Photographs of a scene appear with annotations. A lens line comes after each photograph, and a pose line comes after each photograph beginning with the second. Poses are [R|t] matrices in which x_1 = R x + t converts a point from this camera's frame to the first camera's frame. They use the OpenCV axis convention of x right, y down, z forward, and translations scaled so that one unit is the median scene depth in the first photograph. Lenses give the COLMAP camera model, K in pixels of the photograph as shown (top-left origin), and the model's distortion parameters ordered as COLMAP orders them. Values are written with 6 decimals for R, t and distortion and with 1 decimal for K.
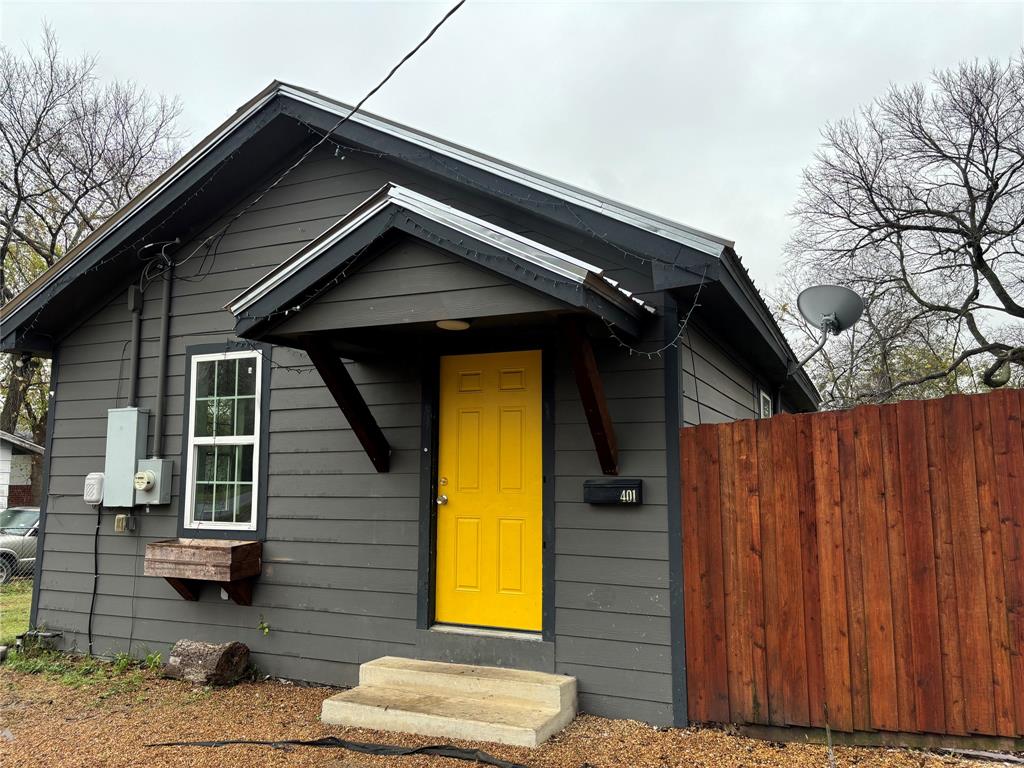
lens RADIAL K [[780.6, 0, 512.0], [0, 780.6, 384.0], [0, 0, 1]] dist [0.019364, 0.001061]
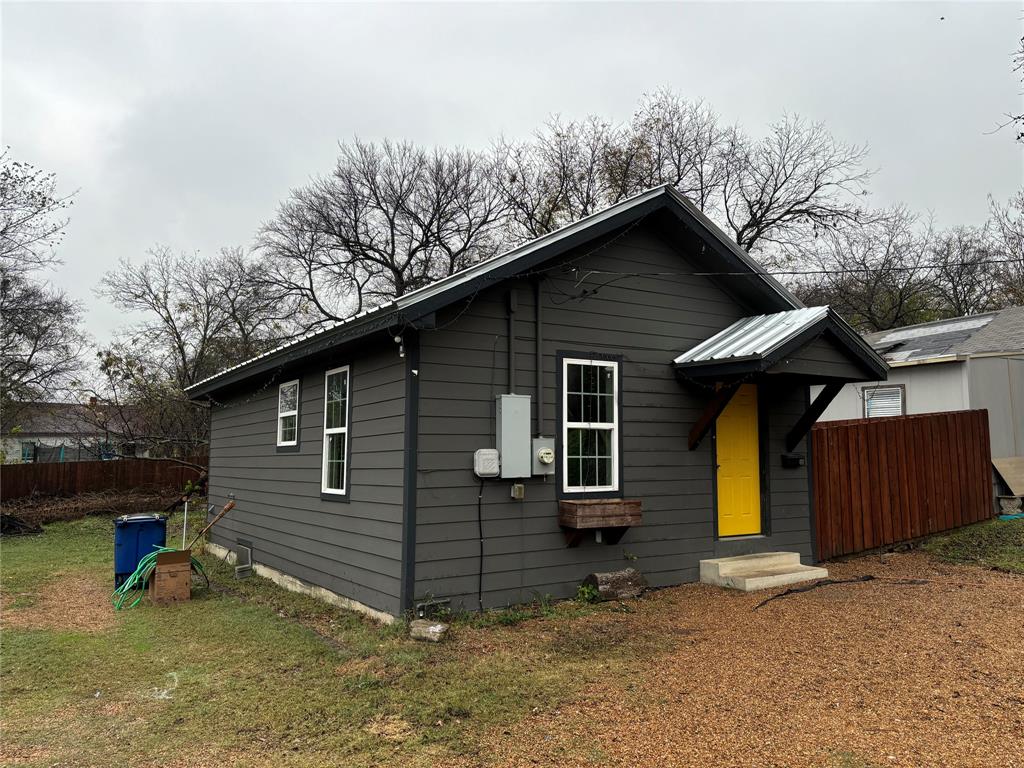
lens RADIAL K [[758.8, 0, 512.0], [0, 758.8, 384.0], [0, 0, 1]] dist [0.106208, -0.105898]
pose [[0.544118, 0.075817, 0.835576, -1.550801], [-0.091817, 0.995308, -0.030520, 0.053807], [-0.833969, -0.060114, 0.548527, 0.405407]]
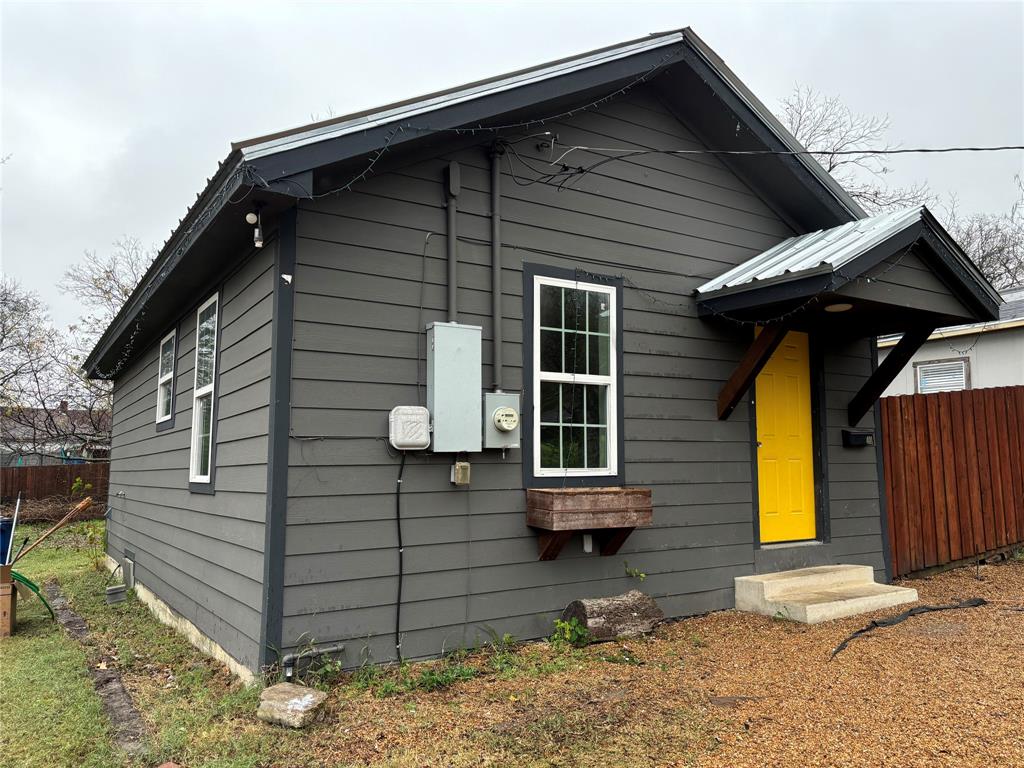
lens RADIAL K [[767.0, 0, 512.0], [0, 767.0, 384.0], [0, 0, 1]] dist [0.054025, -0.001040]
pose [[0.543807, 0.084479, 0.834947, -1.155488], [-0.088607, 0.995139, -0.042977, 0.124277], [-0.834519, -0.050611, 0.548649, 0.581864]]
